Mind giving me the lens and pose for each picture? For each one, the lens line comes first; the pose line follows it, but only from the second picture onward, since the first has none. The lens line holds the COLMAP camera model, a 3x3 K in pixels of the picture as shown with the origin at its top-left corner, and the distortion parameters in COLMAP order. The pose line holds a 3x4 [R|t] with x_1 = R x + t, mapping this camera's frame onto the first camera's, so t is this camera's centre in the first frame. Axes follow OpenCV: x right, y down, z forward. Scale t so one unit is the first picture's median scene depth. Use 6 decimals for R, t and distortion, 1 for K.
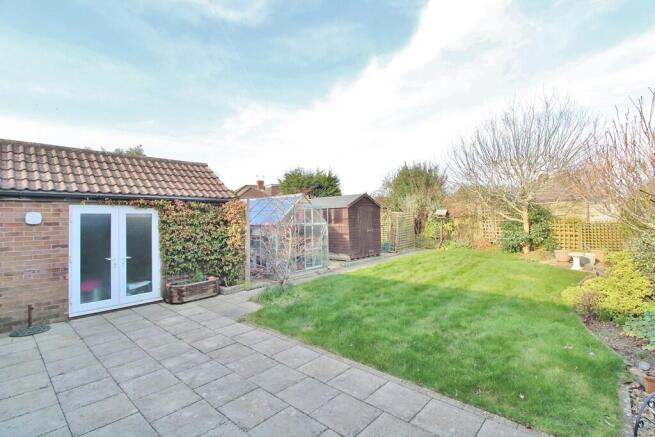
lens RADIAL K [[306.7, 0, 331.9], [0, 306.7, 210.3], [0, 0, 1]] dist [0.003876, -0.015115]
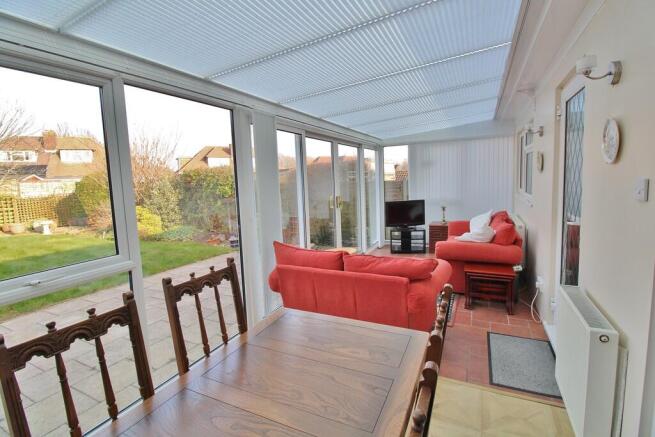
lens RADIAL K [[306.7, 0, 331.9], [0, 306.7, 210.3], [0, 0, 1]] dist [0.003876, -0.015115]
pose [[-0.274578, -0.063558, 0.959462, -0.937377], [0.013937, 0.997445, 0.070063, 0.033818], [-0.961464, 0.032609, -0.272991, 0.307308]]
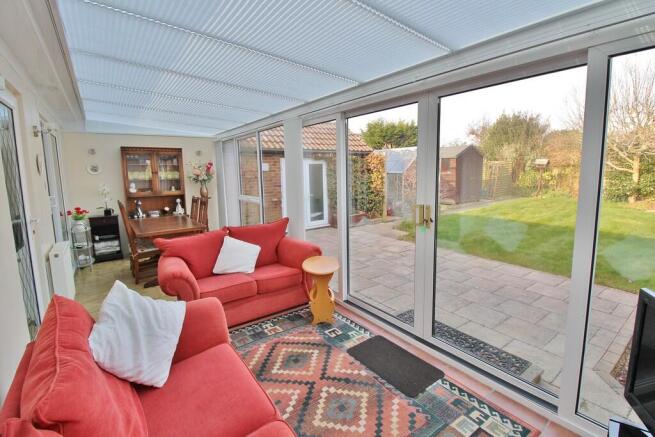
lens RADIAL K [[306.7, 0, 331.9], [0, 306.7, 210.3], [0, 0, 1]] dist [0.003876, -0.015115]
pose [[0.978902, 0.029967, -0.202120, -0.250681], [0.003824, 0.986327, 0.164756, -0.009766], [0.204294, -0.162053, 0.965403, -0.333070]]
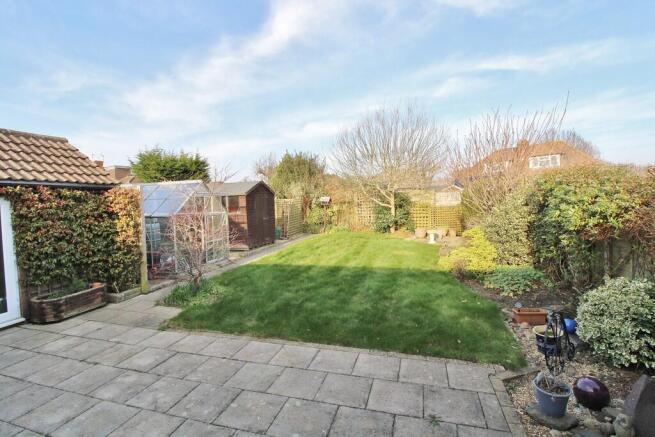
lens RADIAL K [[306.7, 0, 331.9], [0, 306.7, 210.3], [0, 0, 1]] dist [0.003876, -0.015115]
pose [[0.903563, -0.022223, 0.427878, -0.178861], [0.003327, 0.998988, 0.044861, -0.006238], [-0.428442, -0.039111, 0.902722, 0.027523]]
